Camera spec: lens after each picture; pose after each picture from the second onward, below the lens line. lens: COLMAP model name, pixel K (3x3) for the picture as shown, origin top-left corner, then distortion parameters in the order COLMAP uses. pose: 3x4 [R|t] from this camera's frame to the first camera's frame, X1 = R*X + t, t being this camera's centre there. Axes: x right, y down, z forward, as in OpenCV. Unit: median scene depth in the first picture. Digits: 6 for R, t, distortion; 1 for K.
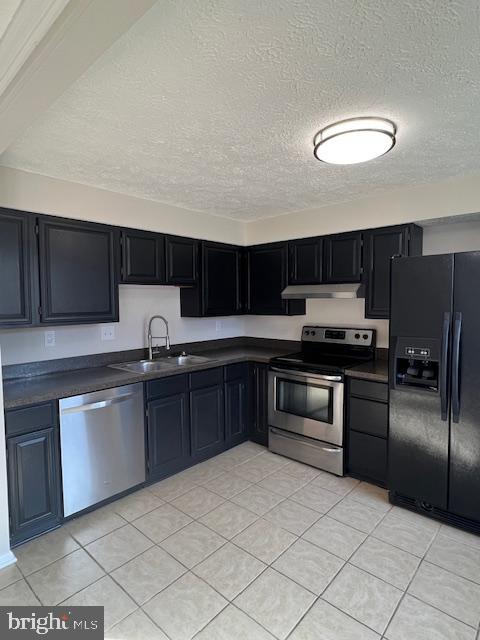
lens RADIAL K [[355.1, 0, 240.9], [0, 355.1, 319.8], [0, 0, 1]] dist [-0.002834, 0.003541]
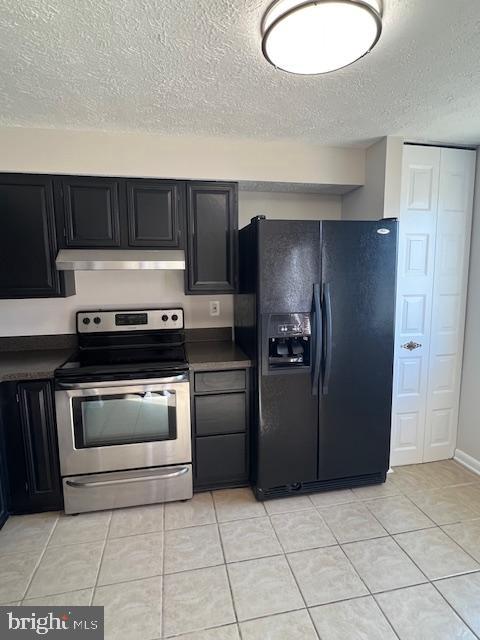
lens RADIAL K [[355.1, 0, 241.0], [0, 355.1, 319.7], [0, 0, 1]] dist [-0.002834, 0.003541]
pose [[0.591619, -0.107199, 0.799059, -0.206696], [0.050439, 0.994101, 0.096020, -0.017781], [-0.804638, -0.016504, 0.593536, 0.401775]]
